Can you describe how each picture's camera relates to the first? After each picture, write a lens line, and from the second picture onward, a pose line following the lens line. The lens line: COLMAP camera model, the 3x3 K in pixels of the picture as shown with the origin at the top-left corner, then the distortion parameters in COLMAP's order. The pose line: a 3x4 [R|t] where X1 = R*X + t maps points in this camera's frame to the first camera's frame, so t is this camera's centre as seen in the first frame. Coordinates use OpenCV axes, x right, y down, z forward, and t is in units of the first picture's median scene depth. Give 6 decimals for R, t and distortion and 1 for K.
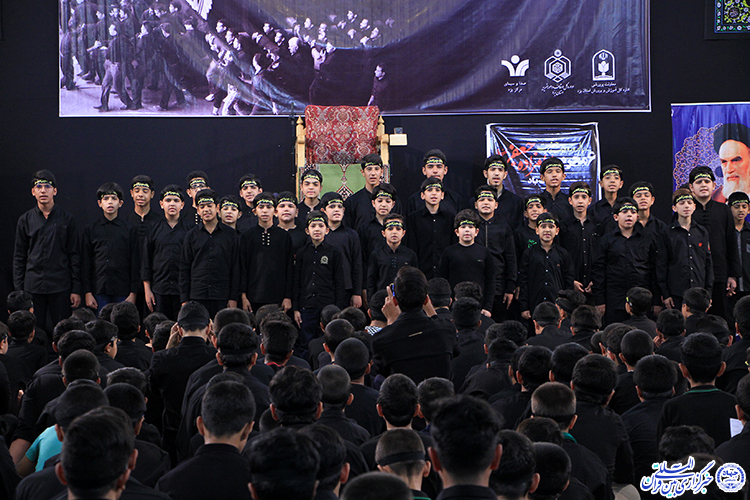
lens RADIAL K [[2650.7, 0, 375.2], [0, 2650.7, 250.3], [0, 0, 1]] dist [1.007908, 0.000000]
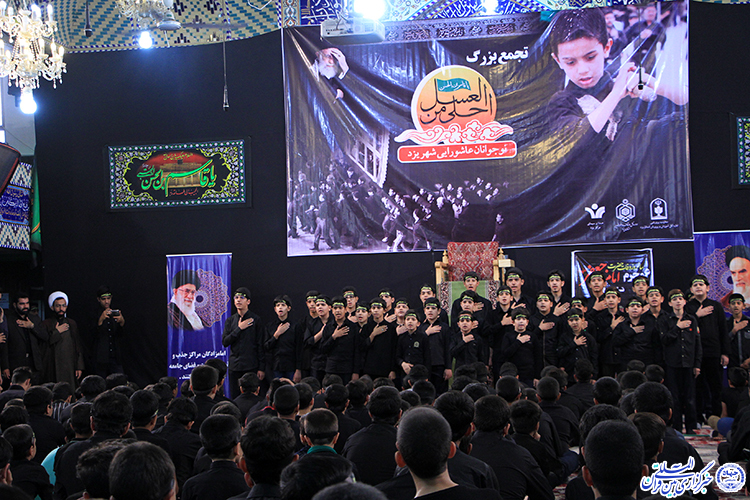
lens RADIAL K [[1657.3, 0, 374.8], [0, 1657.3, 248.7], [0, 0, 1]] dist [0.501210, 0.000000]
pose [[0.976801, -0.029975, -0.212041, 0.127221], [0.014450, 0.997124, -0.074393, 0.016030], [0.213661, 0.069604, 0.974425, 0.104221]]
